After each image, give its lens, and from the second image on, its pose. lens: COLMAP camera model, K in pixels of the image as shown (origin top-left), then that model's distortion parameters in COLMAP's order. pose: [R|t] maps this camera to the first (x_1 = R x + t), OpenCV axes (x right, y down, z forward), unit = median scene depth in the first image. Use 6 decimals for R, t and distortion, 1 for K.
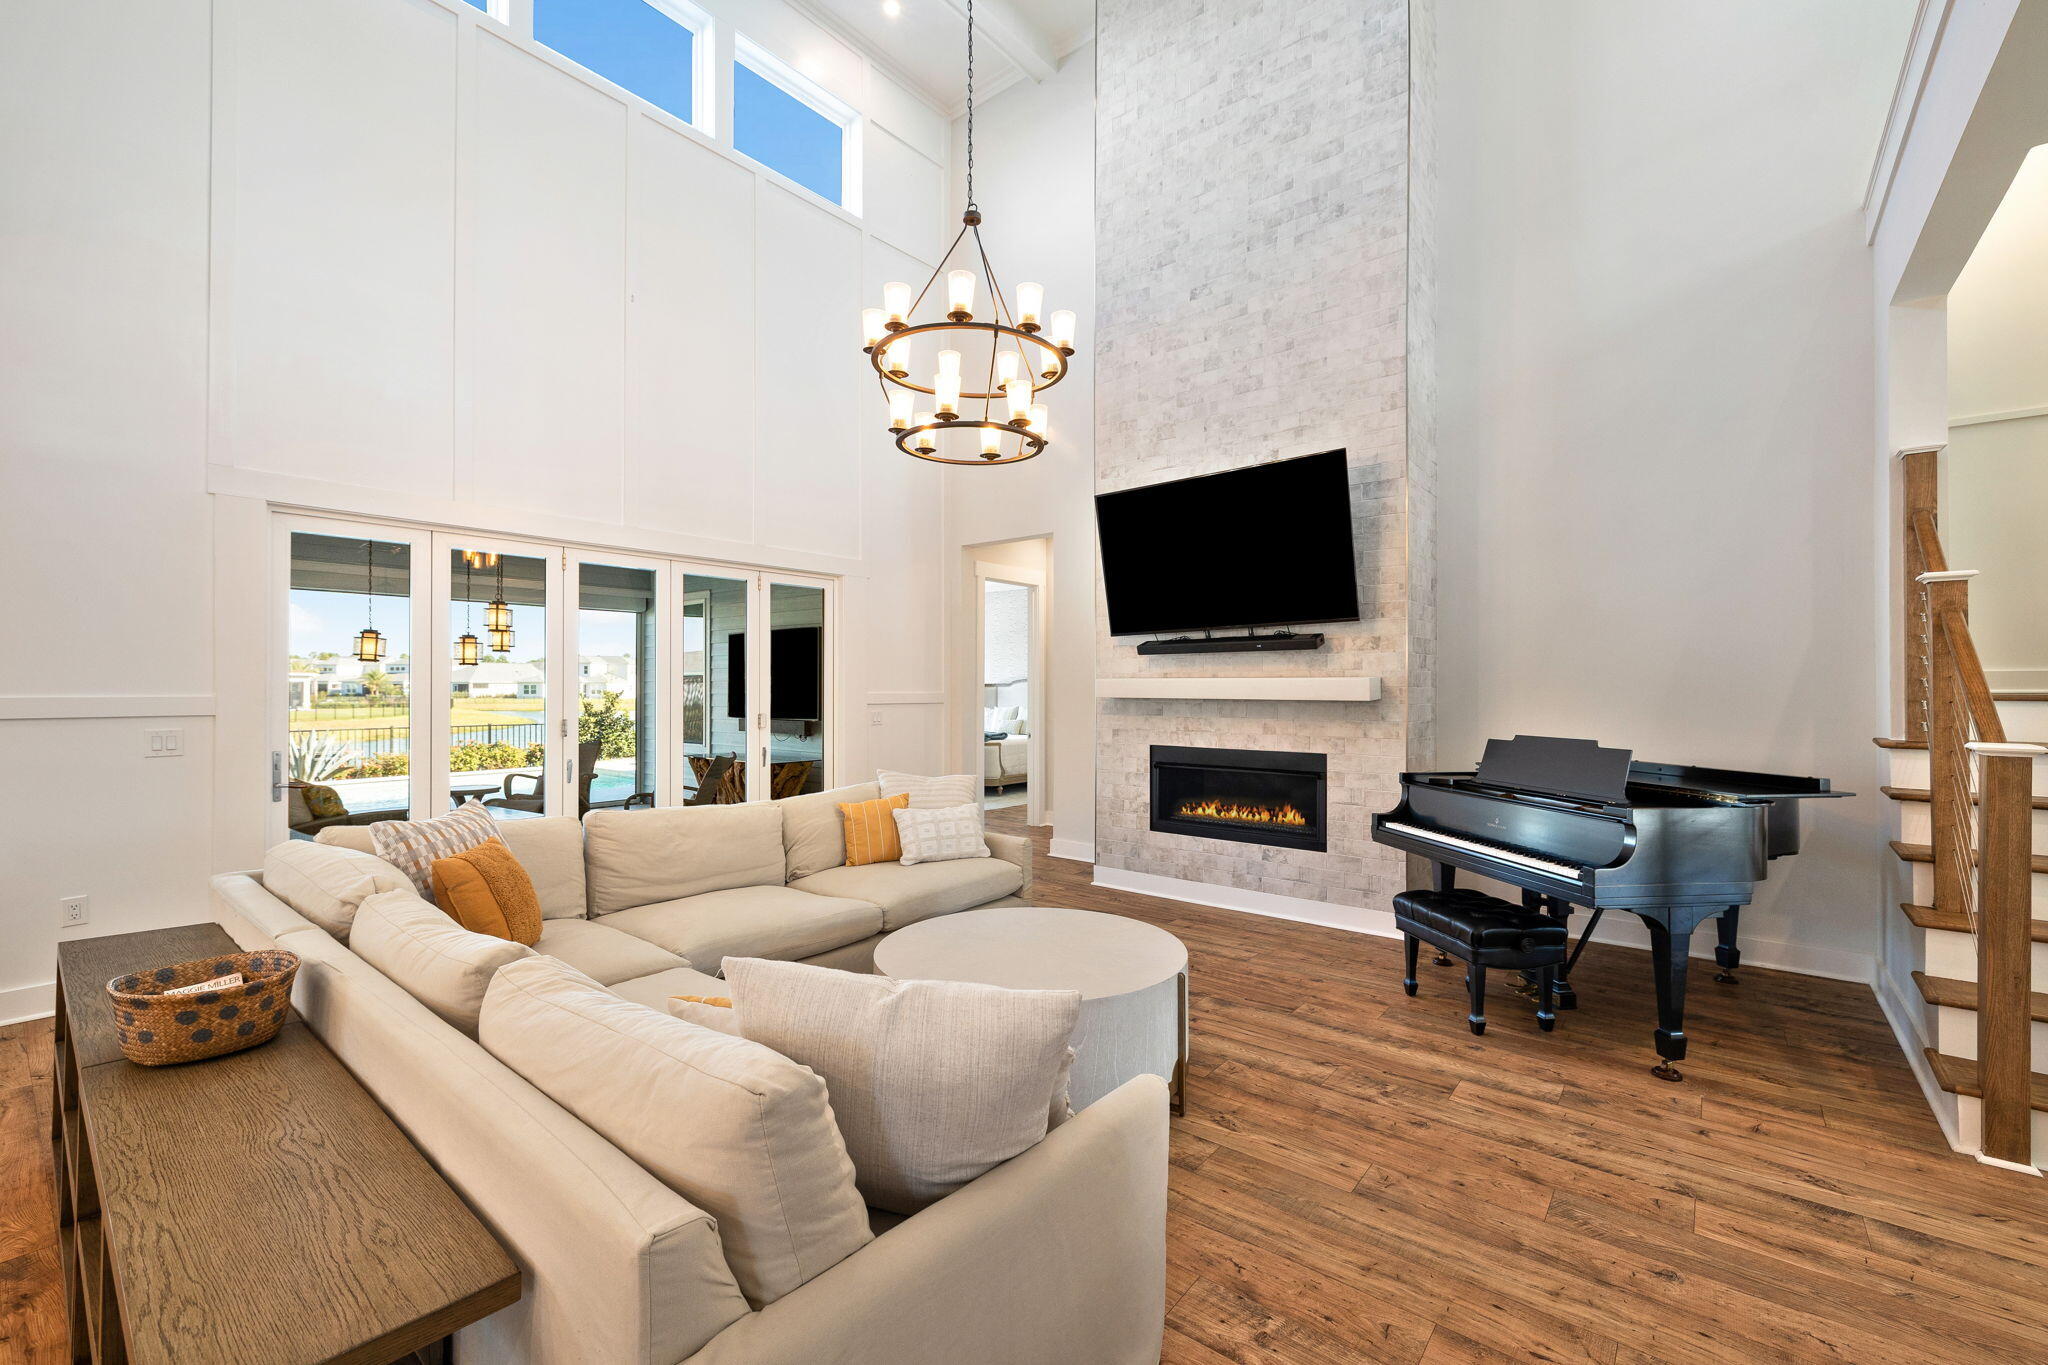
lens RADIAL K [[860.3, 0, 1018.0], [0, 860.3, 682.7], [0, 0, 1]] dist [-0.001637, 0.000100]
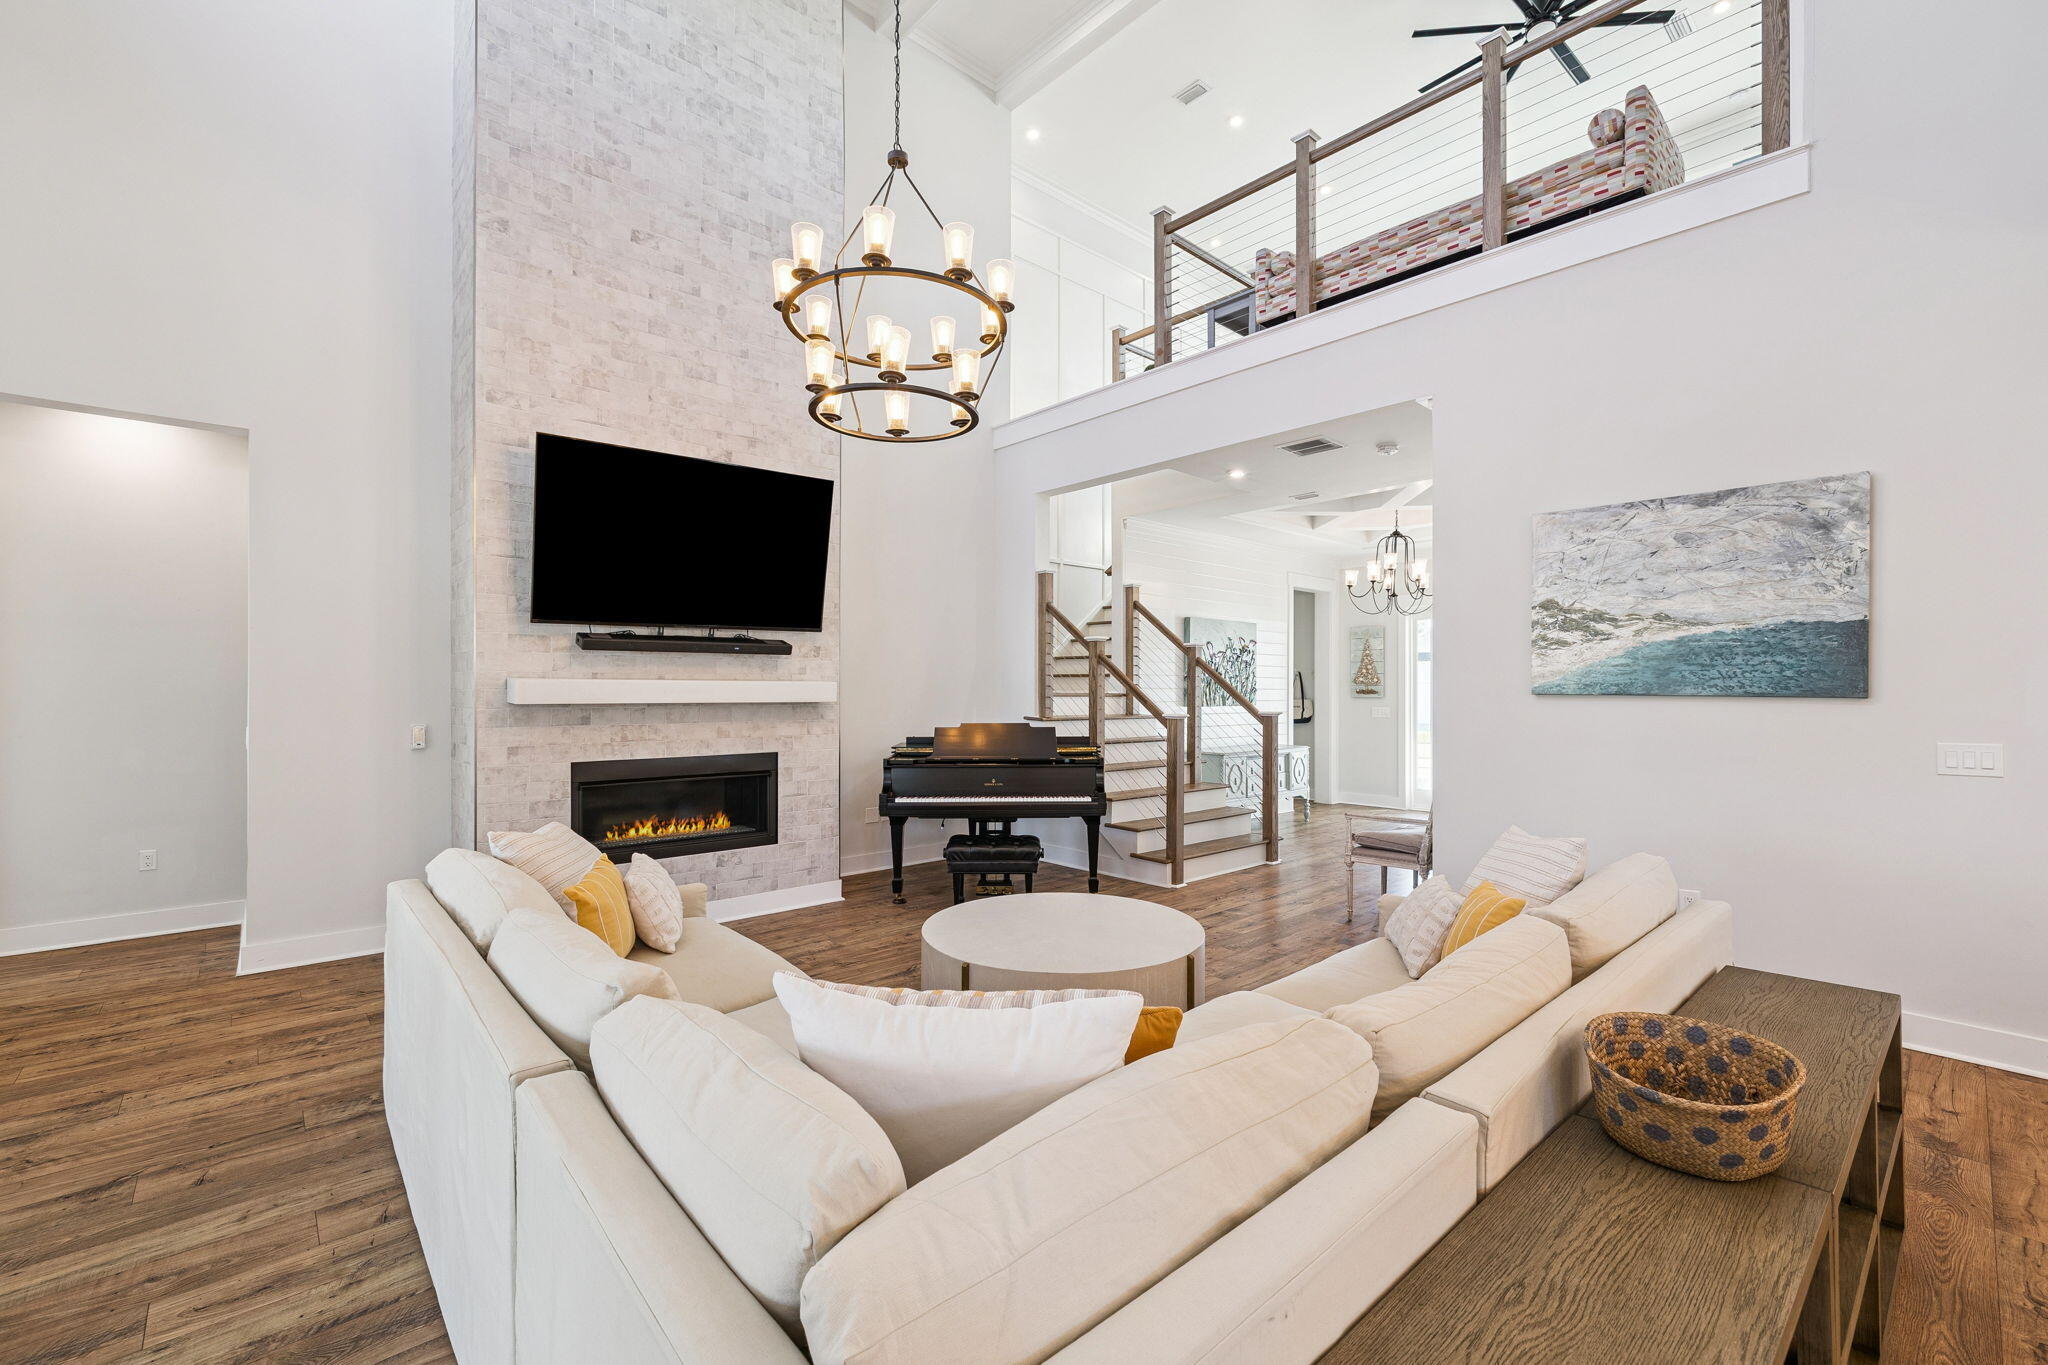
lens RADIAL K [[860.3, 0, 1022.4], [0, 860.3, 684.5], [0, 0, 1]] dist [-0.001637, 0.000100]
pose [[0.143340, 0.003909, 0.989666, -0.620233], [-0.005942, 0.999978, -0.003089, -0.000204], [-0.989656, -0.005438, 0.143360, 0.509539]]
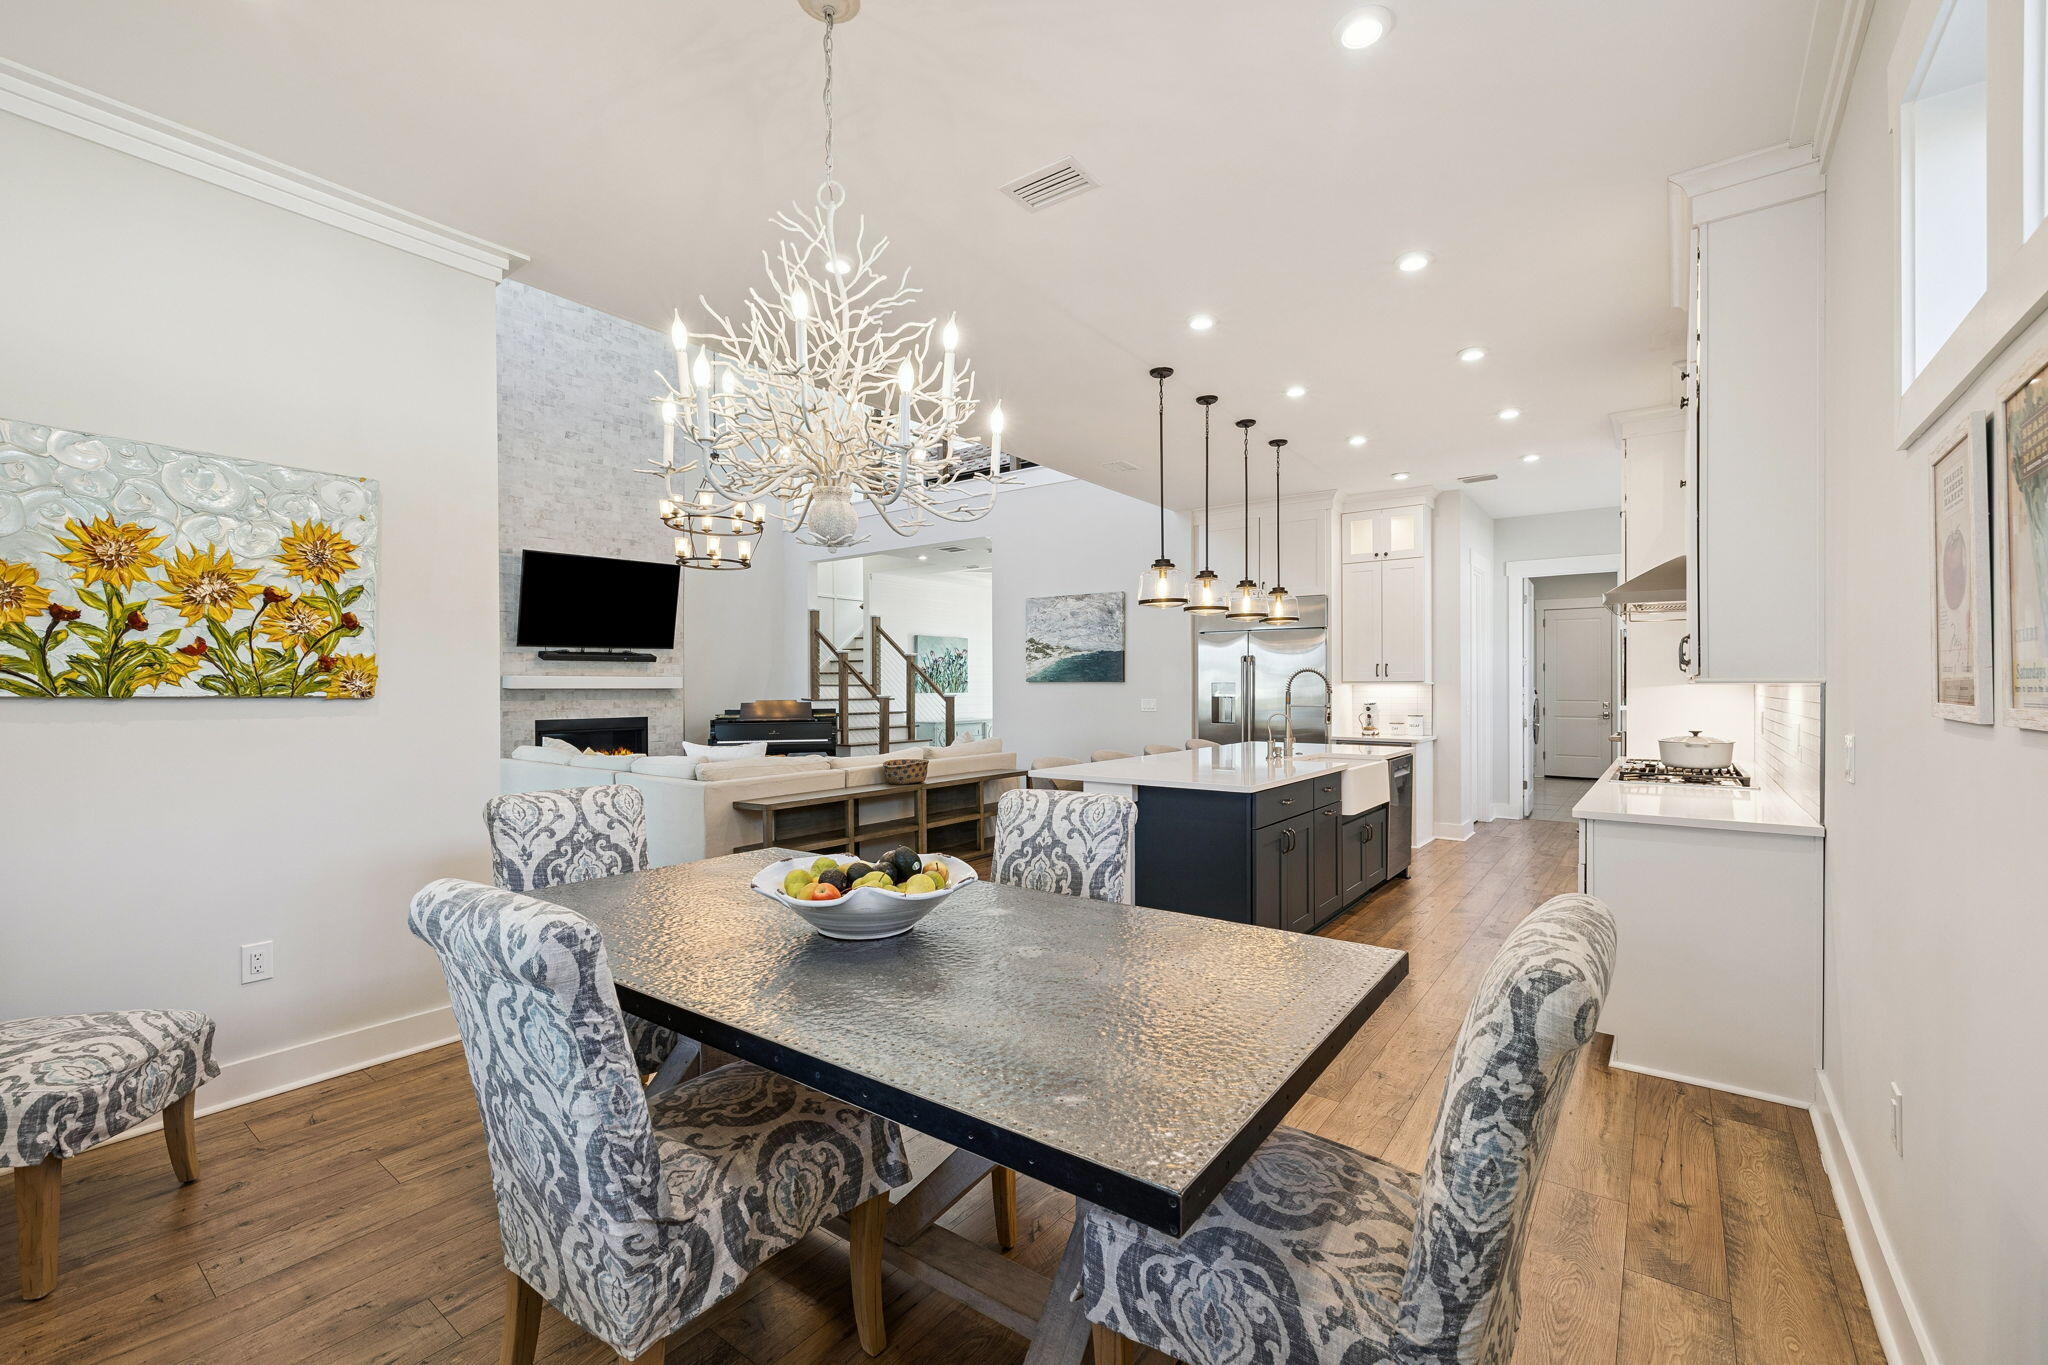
lens RADIAL K [[860.3, 0, 1025.5], [0, 860.3, 687.4], [0, 0, 1]] dist [-0.001637, 0.000100]
pose [[-0.044265, 0.000841, 0.999019, -1.484701], [-0.002032, 0.999998, -0.000932, 0.016140], [-0.999018, -0.002071, -0.044263, 0.232067]]
